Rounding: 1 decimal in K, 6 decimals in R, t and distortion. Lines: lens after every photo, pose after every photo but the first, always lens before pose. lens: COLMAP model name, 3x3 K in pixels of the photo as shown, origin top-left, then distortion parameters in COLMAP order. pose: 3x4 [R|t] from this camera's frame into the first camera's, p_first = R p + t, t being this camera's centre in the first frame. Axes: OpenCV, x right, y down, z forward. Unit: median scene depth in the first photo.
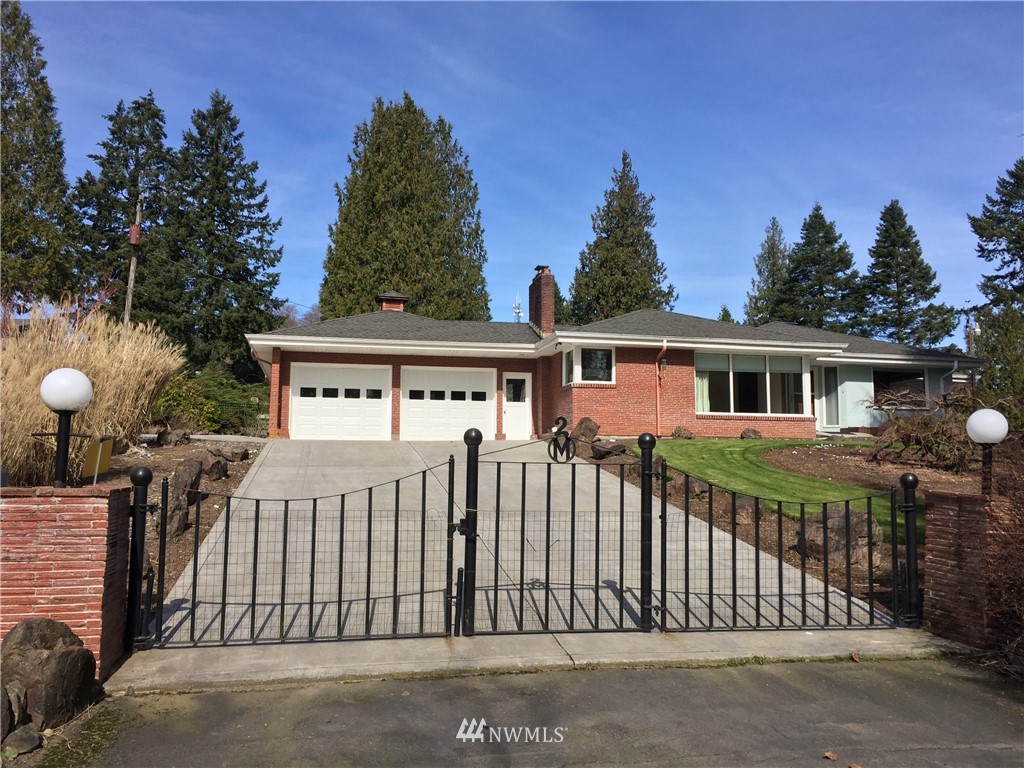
lens RADIAL K [[878.4, 0, 508.5], [0, 878.4, 383.8], [0, 0, 1]] dist [0.040611, 0.006904]
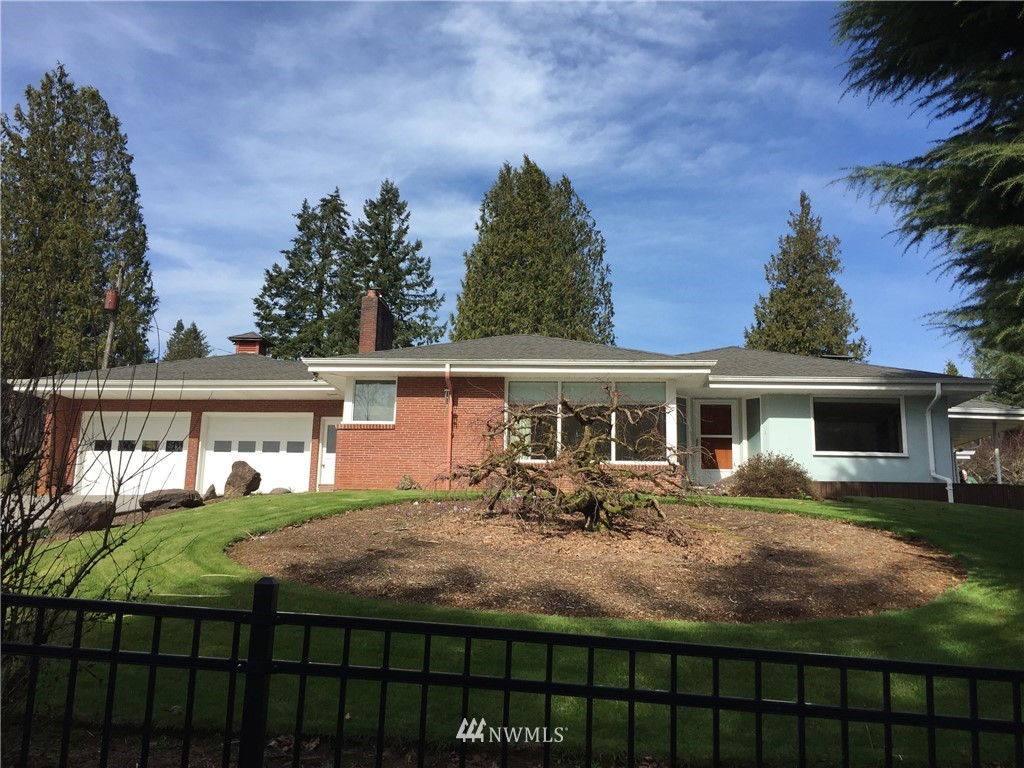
lens RADIAL K [[878.4, 0, 514.4], [0, 878.4, 382.6], [0, 0, 1]] dist [0.040611, 0.006904]
pose [[0.949920, -0.042293, -0.309619, 0.130398], [0.012980, 0.995284, -0.096127, 0.011211], [0.312225, 0.087294, 0.945989, 0.082879]]
